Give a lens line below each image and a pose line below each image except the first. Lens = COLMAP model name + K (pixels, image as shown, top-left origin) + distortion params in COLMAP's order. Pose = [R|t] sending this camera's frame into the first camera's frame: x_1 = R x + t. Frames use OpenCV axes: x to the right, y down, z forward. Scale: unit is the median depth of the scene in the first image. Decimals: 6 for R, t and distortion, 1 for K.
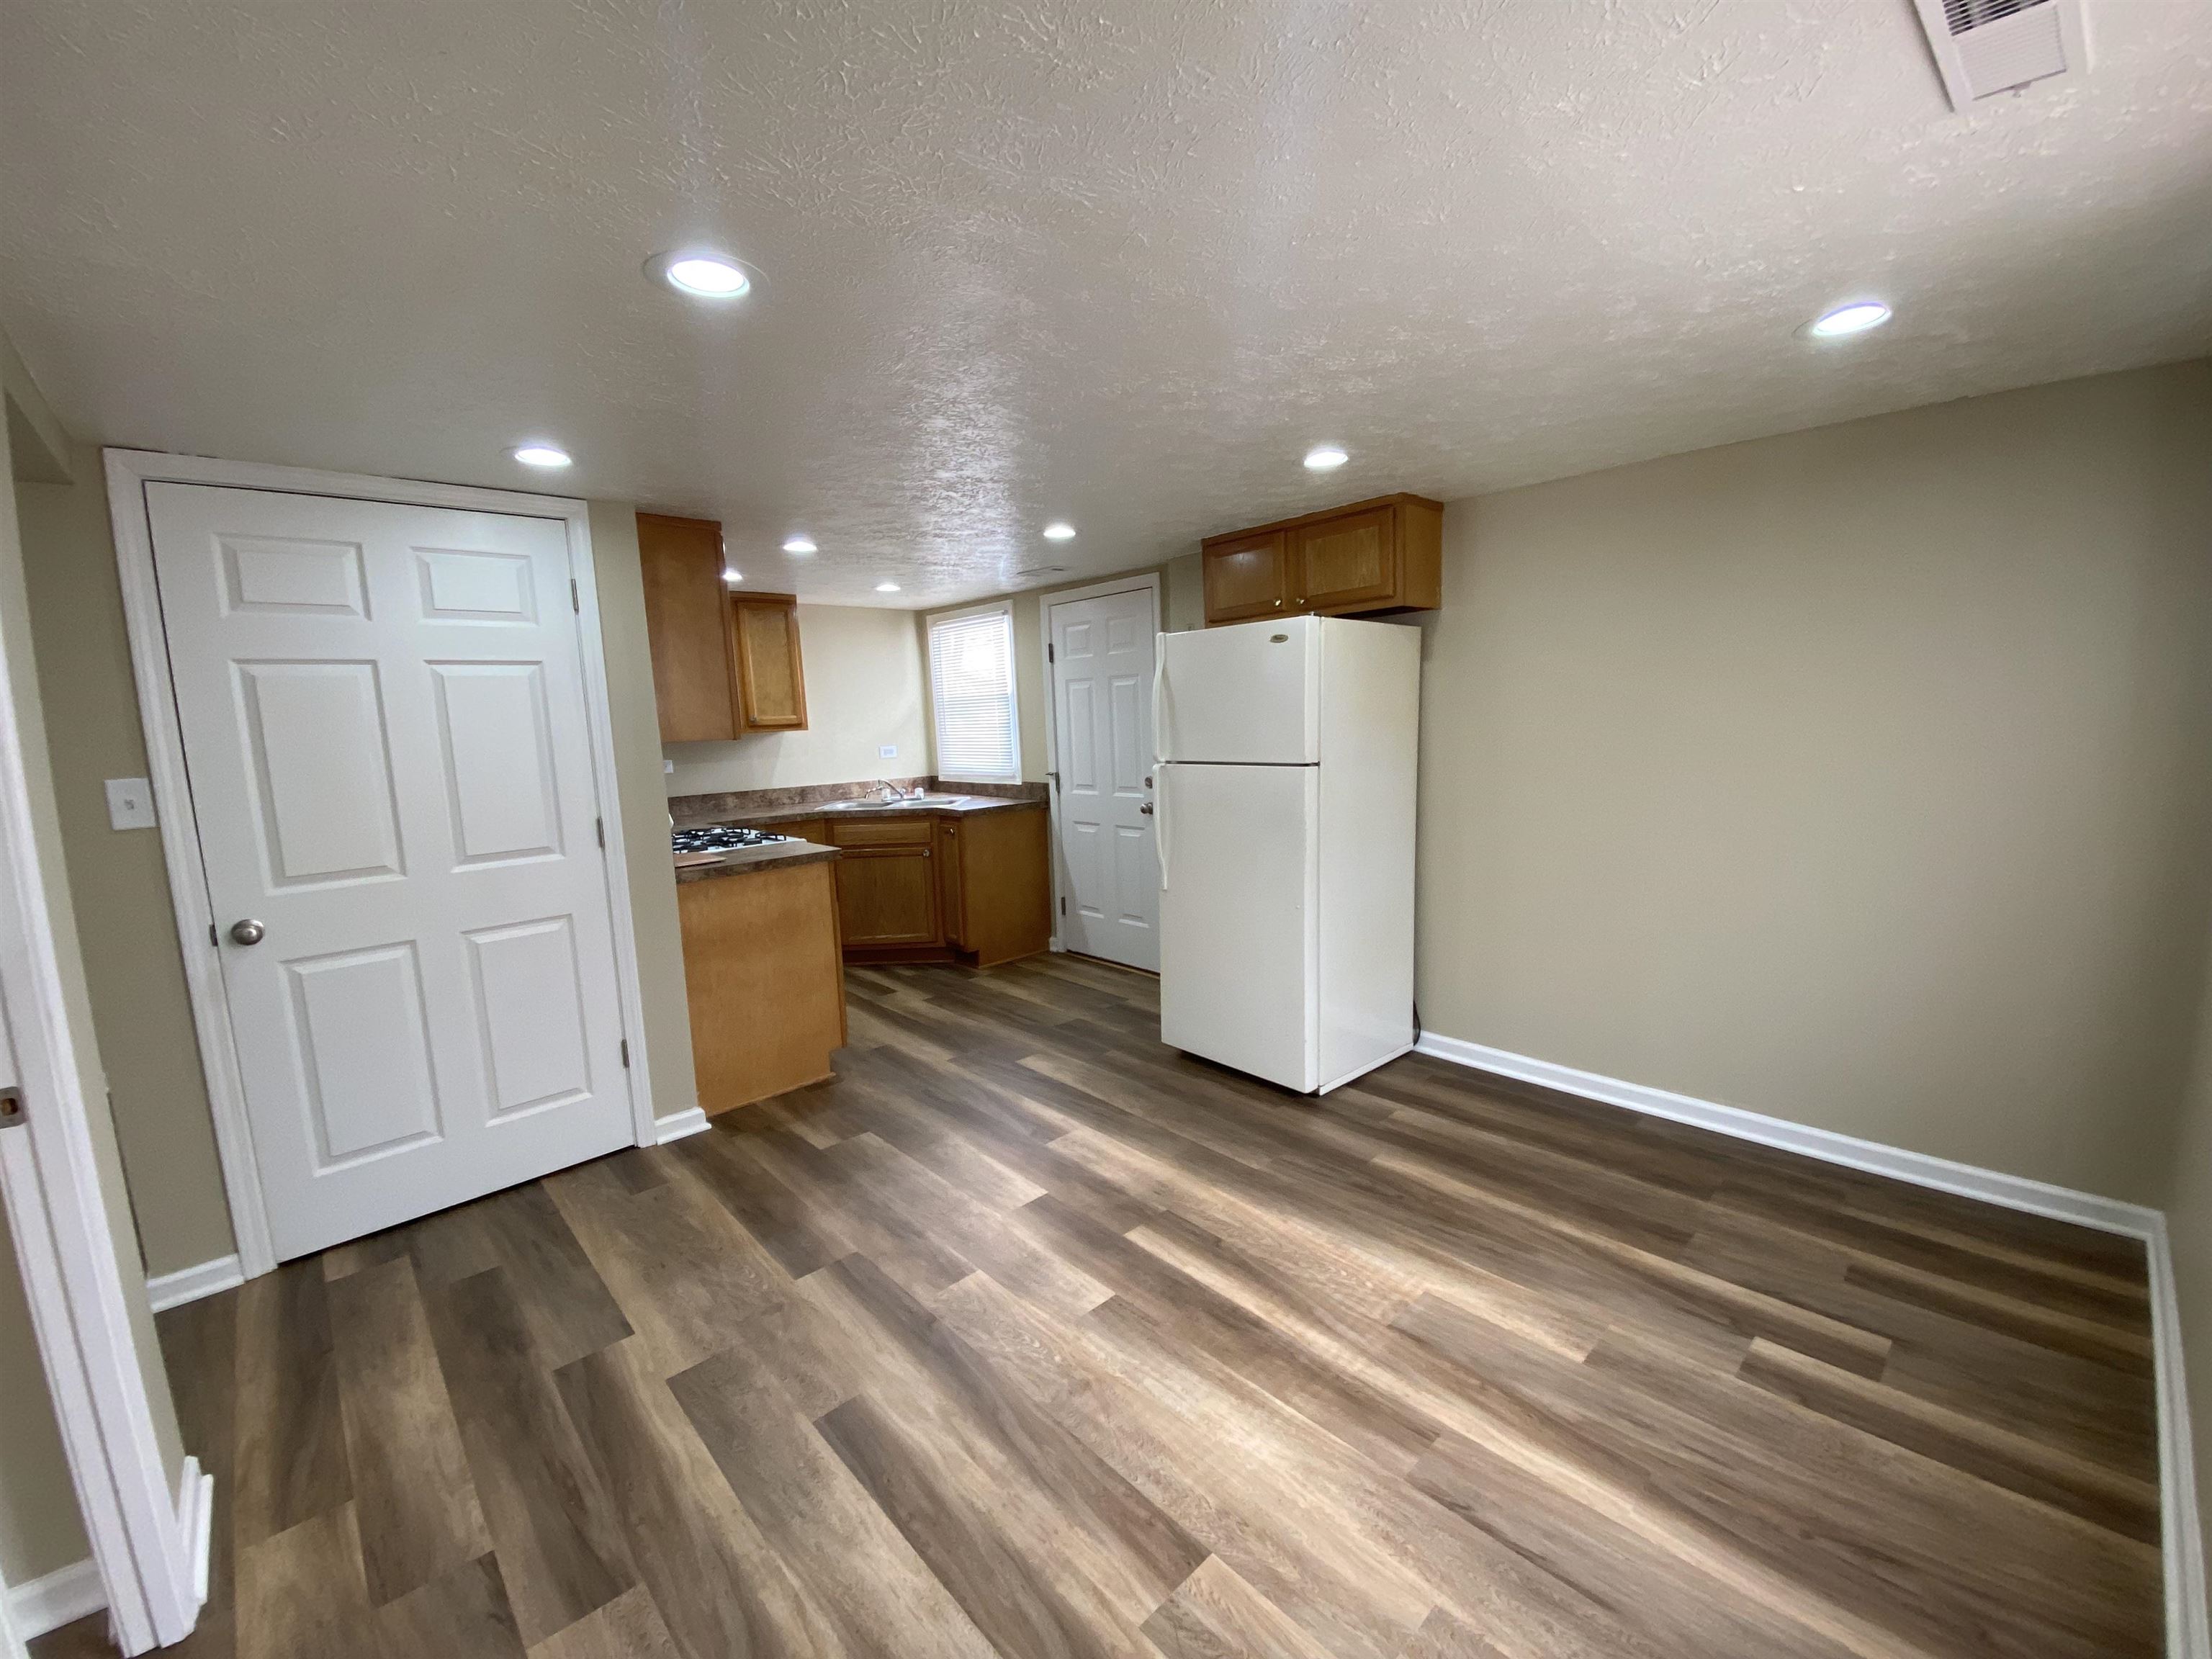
lens RADIAL K [[892.9, 0, 1106.0], [0, 892.9, 829.5], [0, 0, 1]] dist [0.018287, -0.019450]
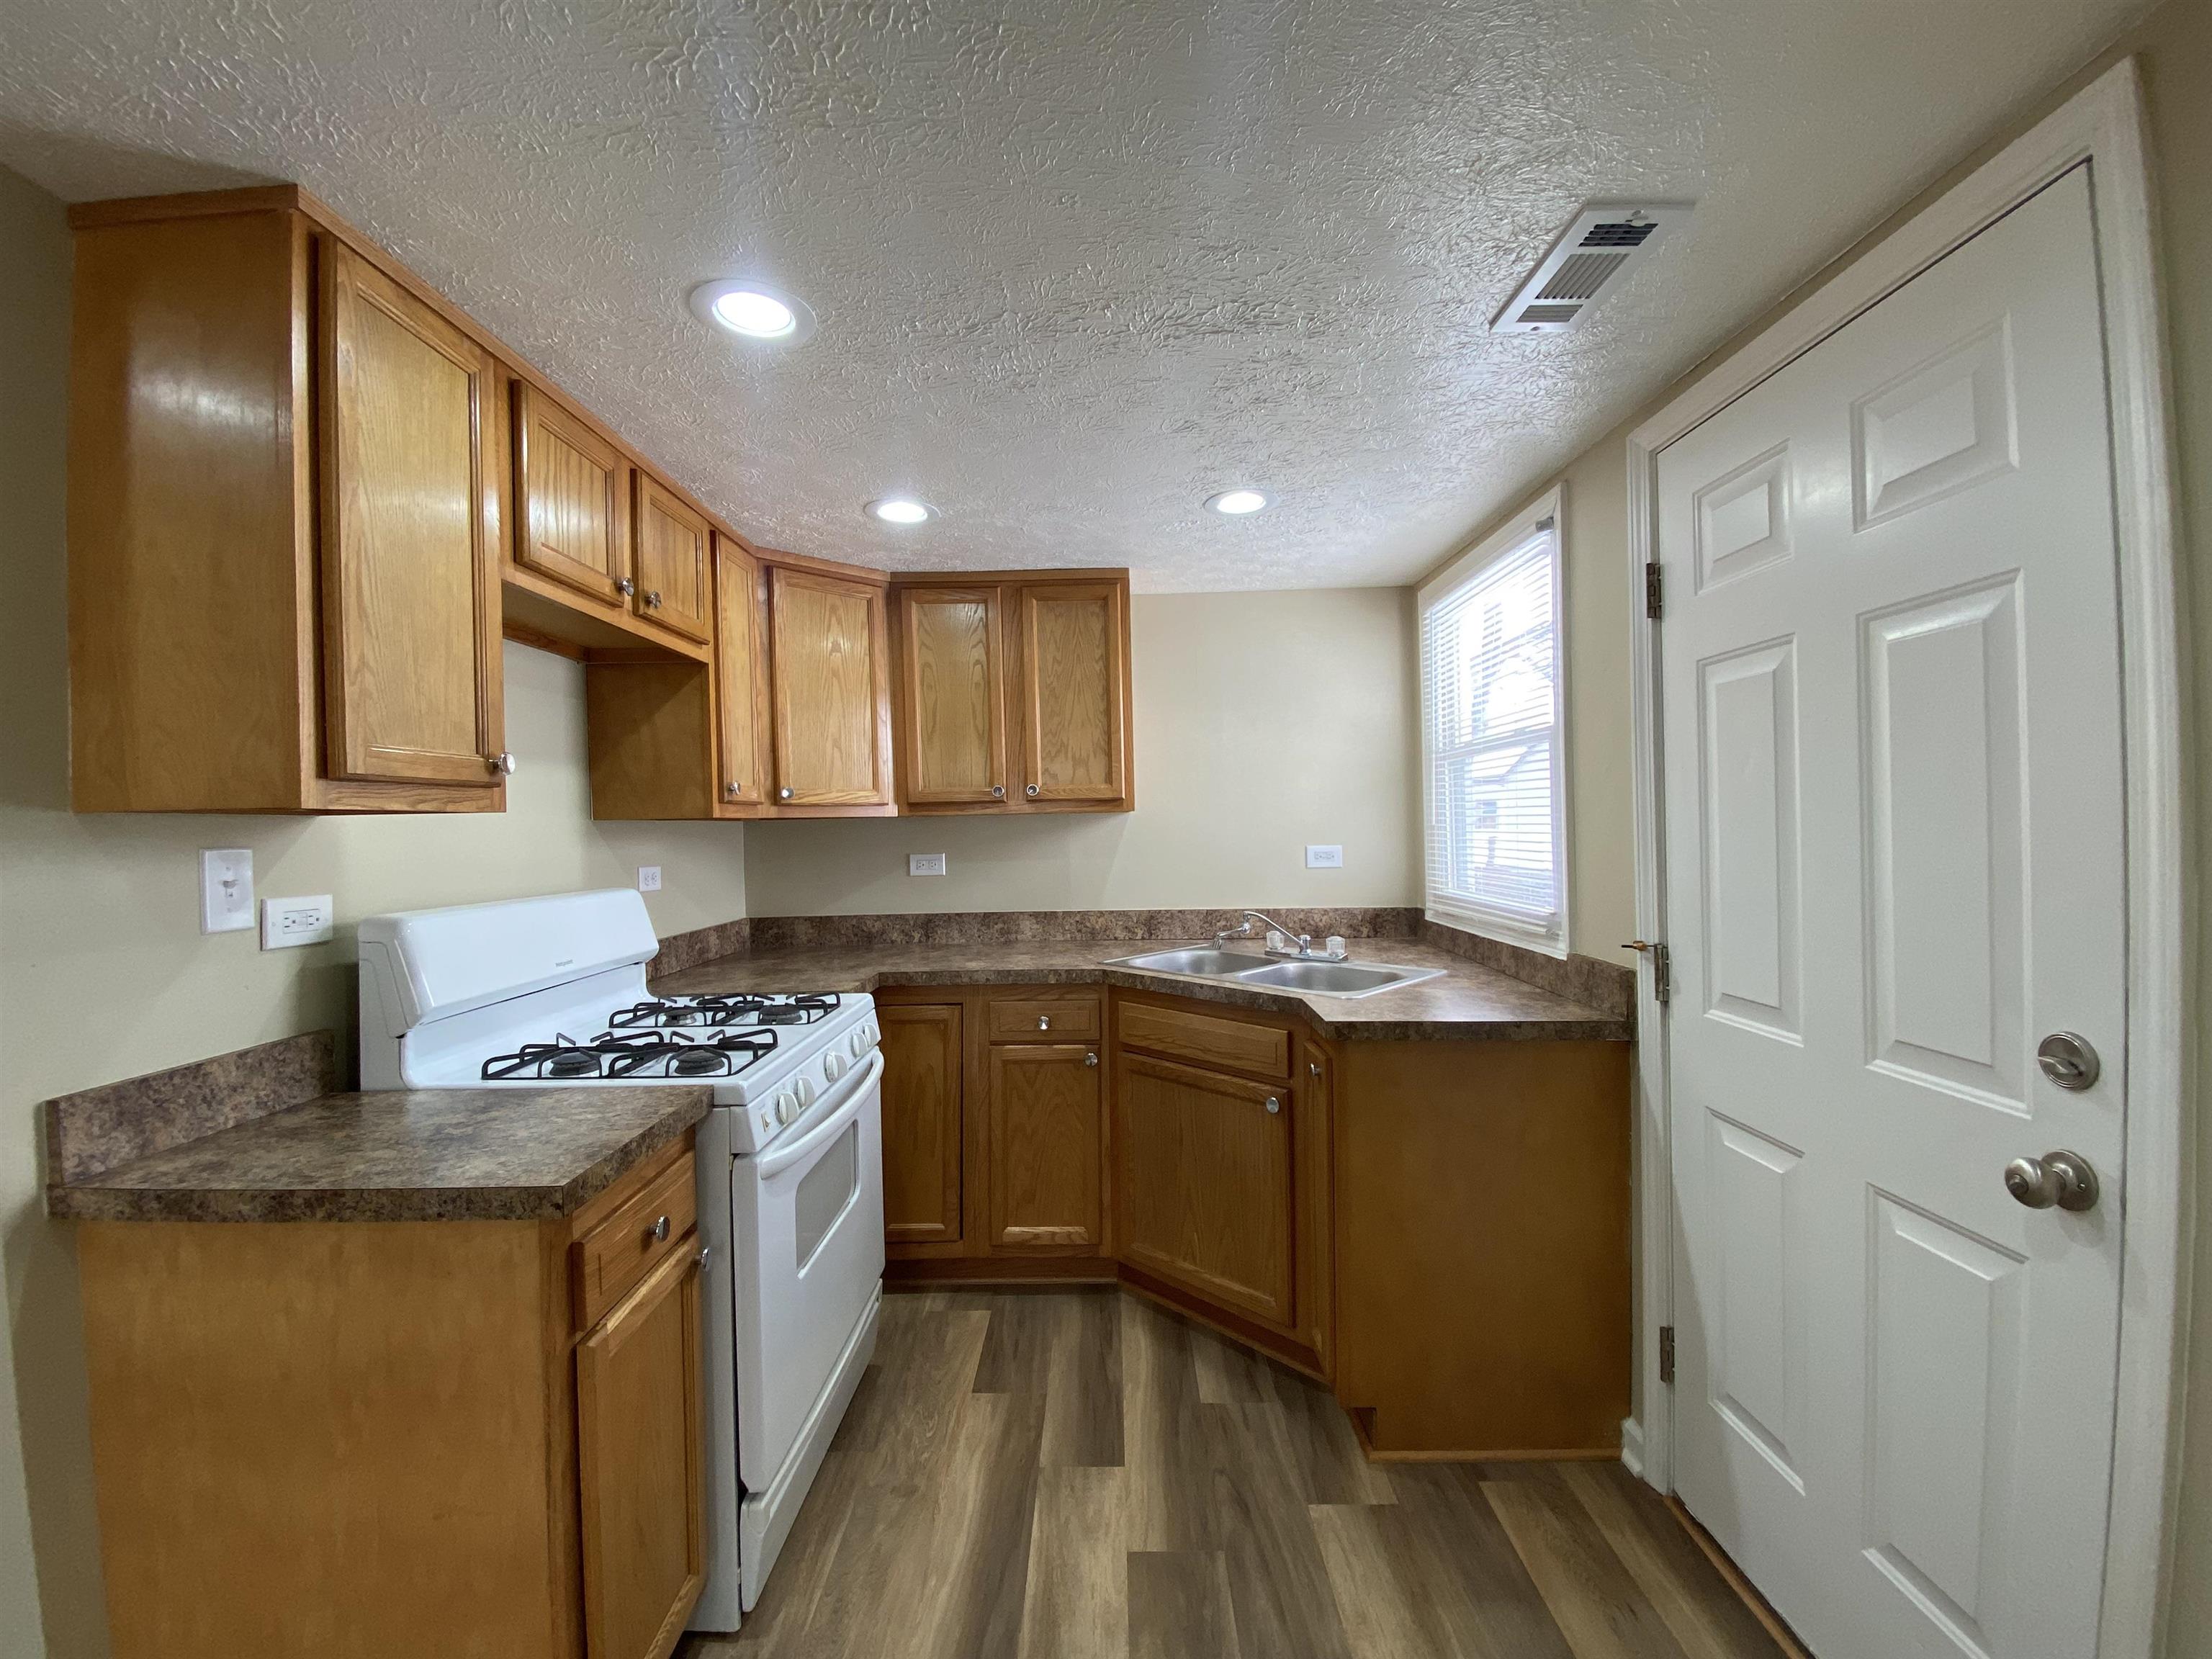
lens RADIAL K [[892.9, 0, 1106.0], [0, 892.9, 829.5], [0, 0, 1]] dist [0.018287, -0.019450]
pose [[0.726885, 0.029280, -0.686134, 0.023118], [-0.100016, 0.992952, -0.063582, -0.065979], [0.679437, 0.114841, 0.724691, 0.627569]]
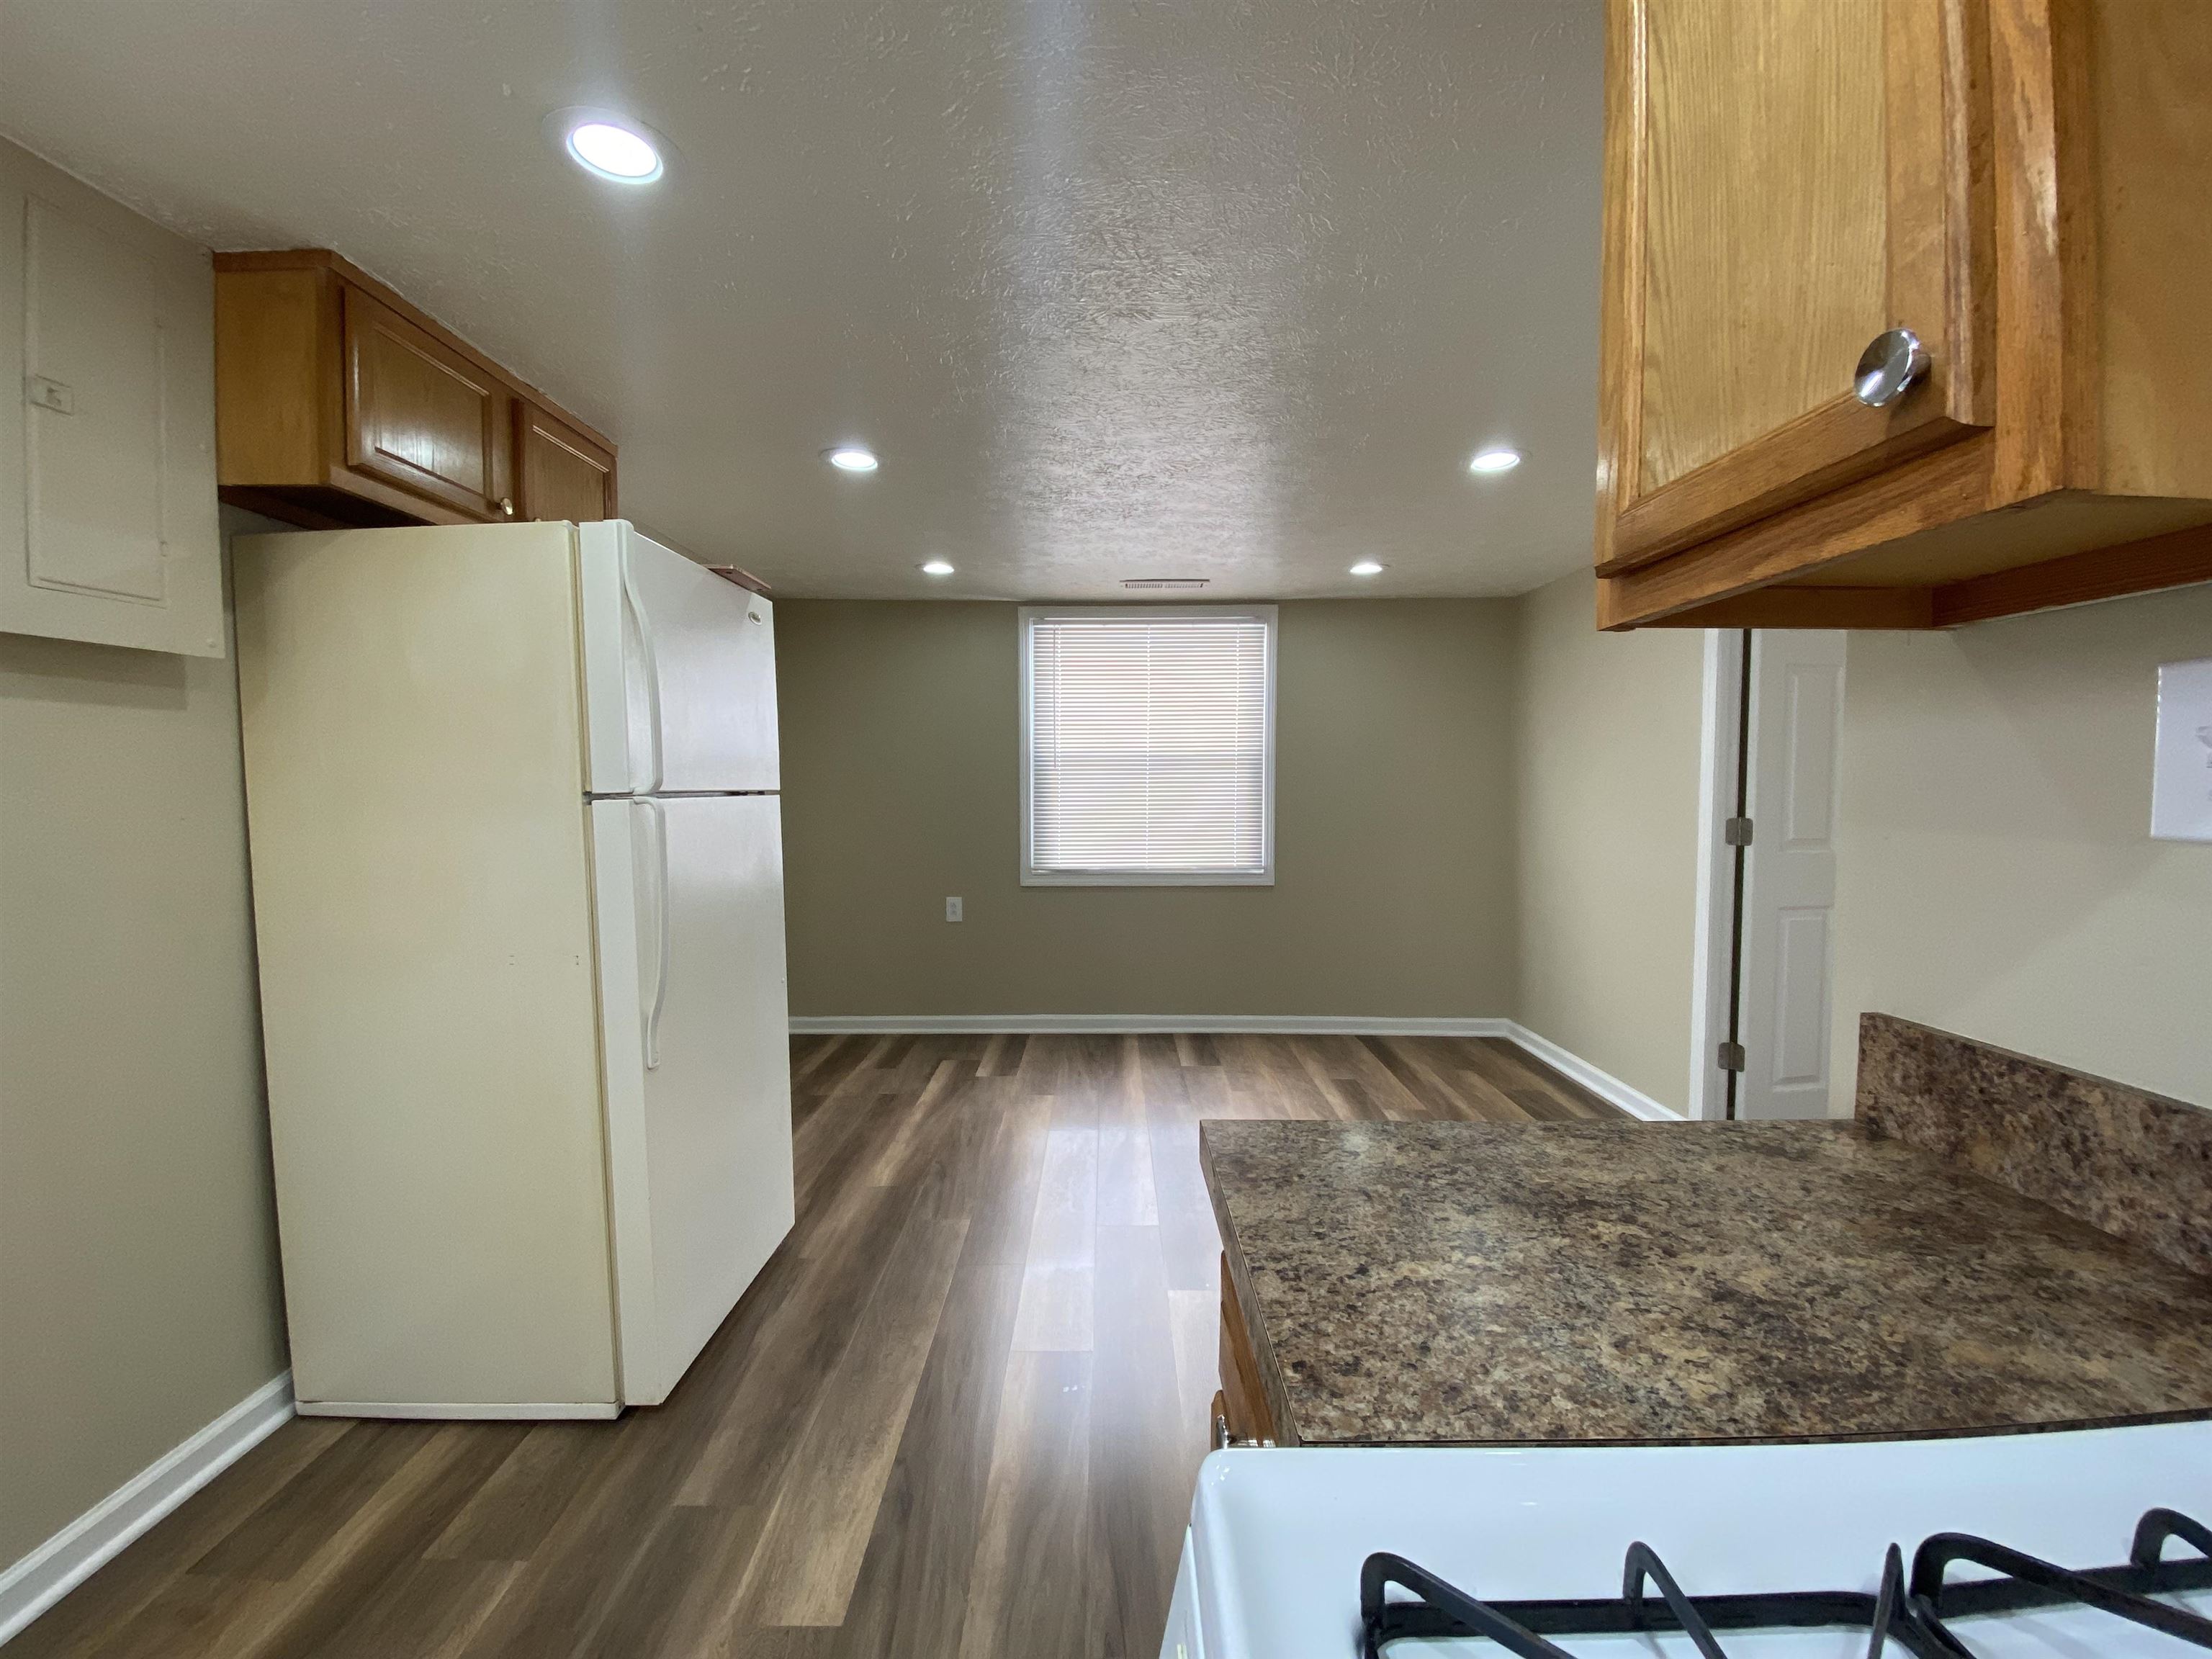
lens RADIAL K [[892.9, 0, 1106.0], [0, 892.9, 829.5], [0, 0, 1]] dist [0.018287, -0.019450]
pose [[-0.734188, 0.002600, 0.678942, -0.304620], [0.115051, 0.986007, 0.120637, -0.059766], [-0.669128, 0.166683, -0.724213, 0.822032]]
